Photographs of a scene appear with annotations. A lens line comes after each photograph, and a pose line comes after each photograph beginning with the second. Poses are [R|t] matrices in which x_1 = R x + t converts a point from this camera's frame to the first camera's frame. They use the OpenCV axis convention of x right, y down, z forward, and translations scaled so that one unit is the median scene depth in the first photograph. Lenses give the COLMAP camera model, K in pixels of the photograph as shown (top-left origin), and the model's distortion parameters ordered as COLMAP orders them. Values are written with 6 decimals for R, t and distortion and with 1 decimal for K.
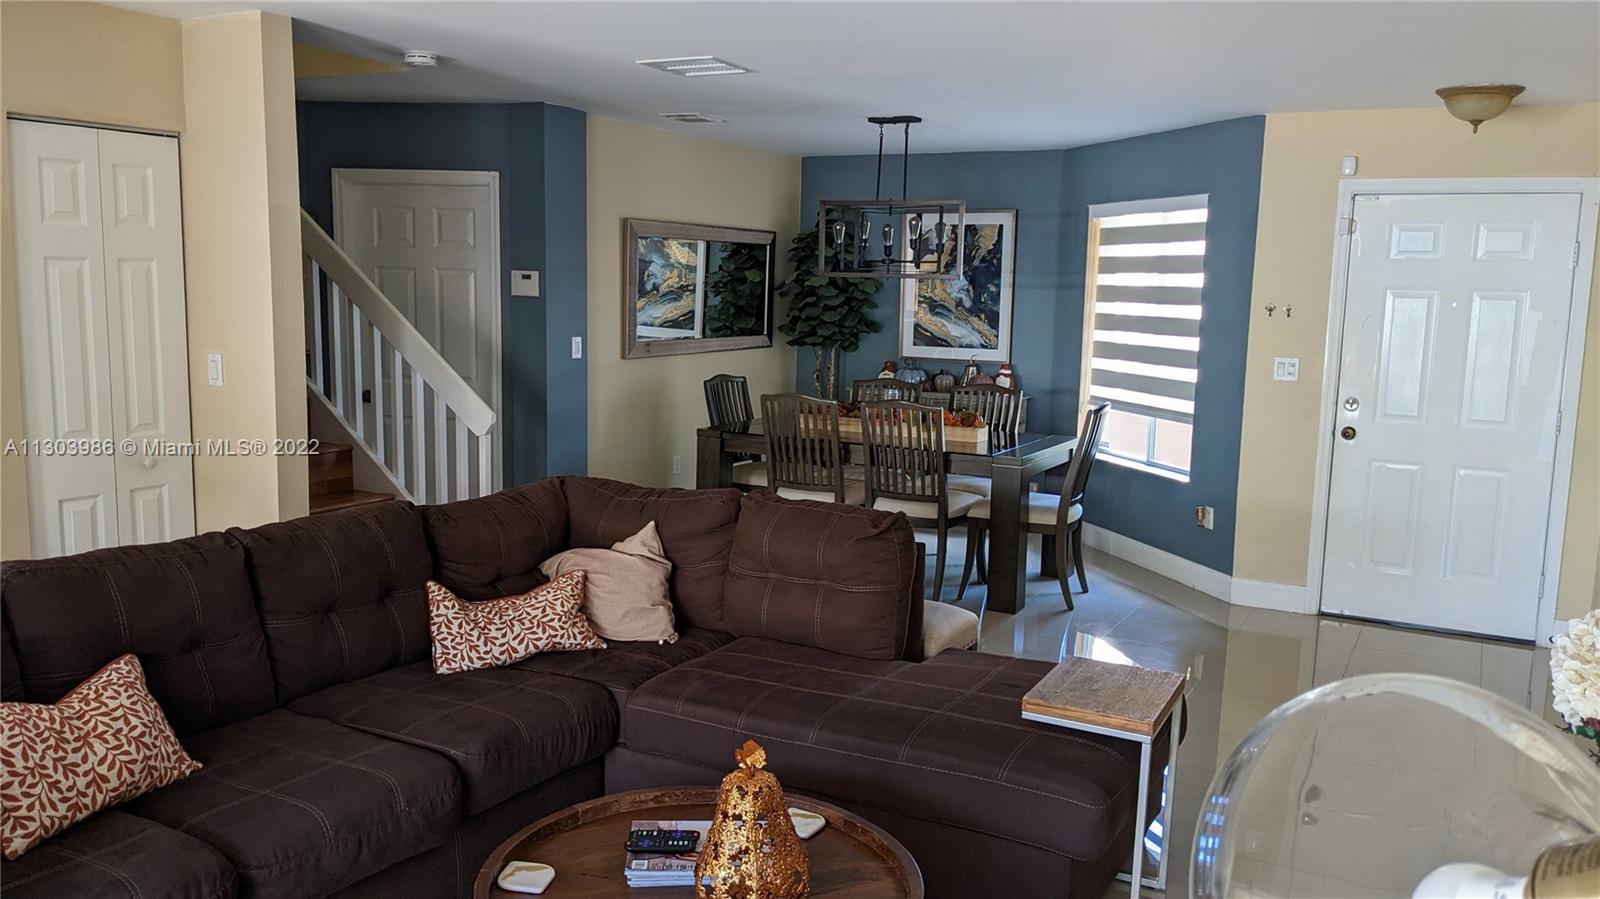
lens RADIAL K [[1249.8, 0, 813.7], [0, 1249.8, 459.0], [0, 0, 1]] dist [0.008344, -0.028056]
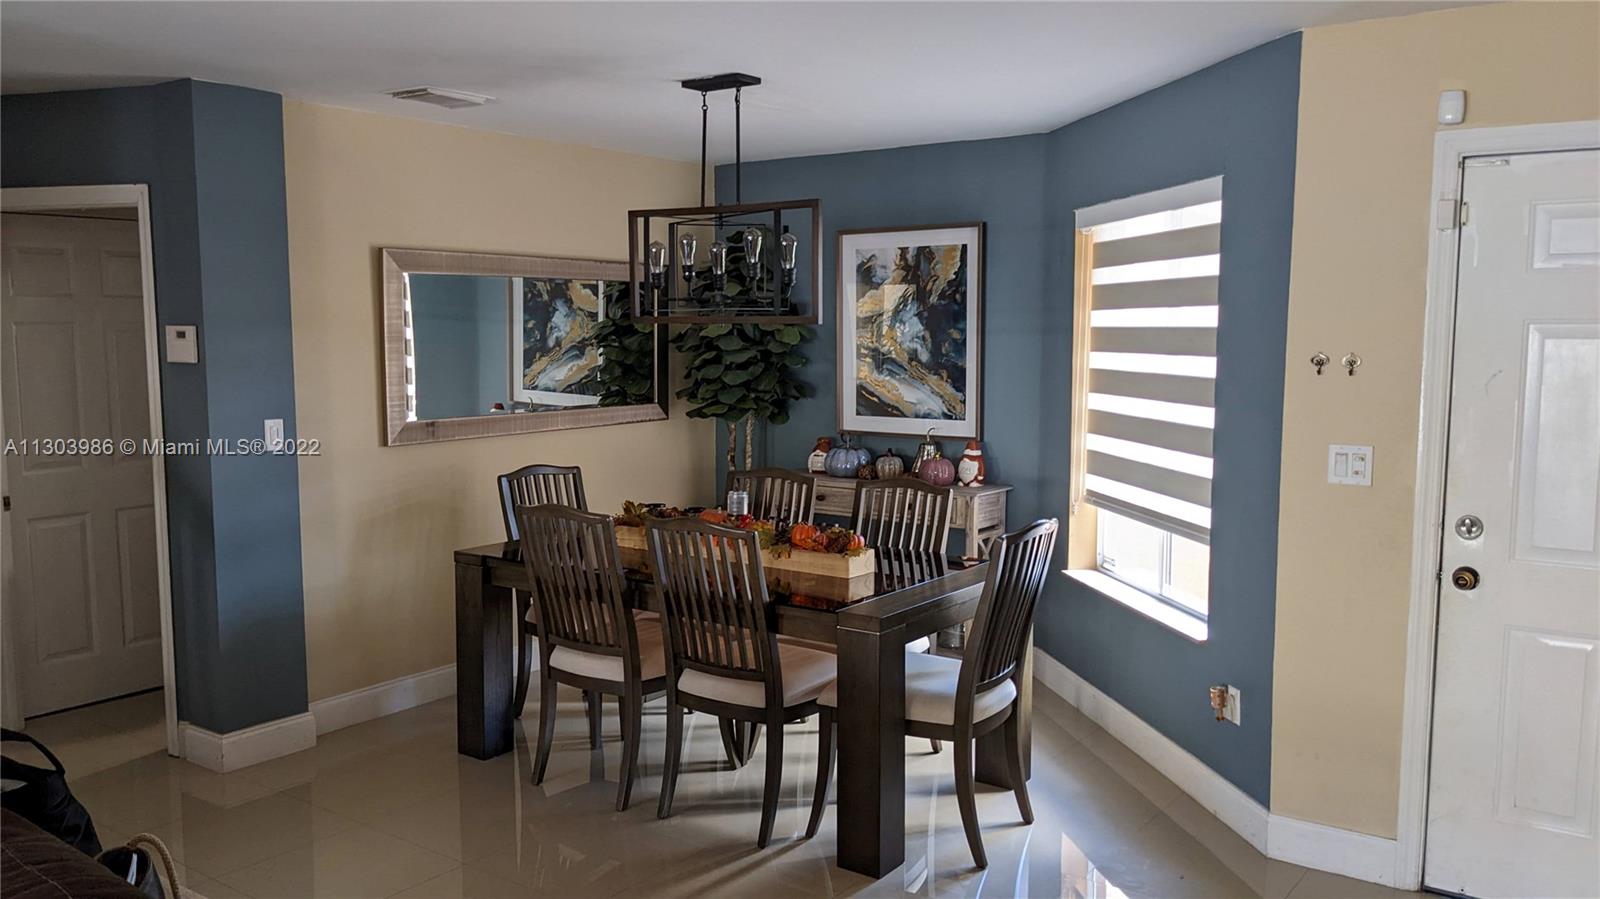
lens RADIAL K [[1249.8, 0, 784.7], [0, 1249.8, 458.7], [0, 0, 1]] dist [0.008344, -0.028056]
pose [[0.989458, -0.007861, -0.144608, 0.183990], [0.002253, 0.999240, -0.038907, -0.047813], [0.144804, 0.038171, 0.988724, 0.354031]]
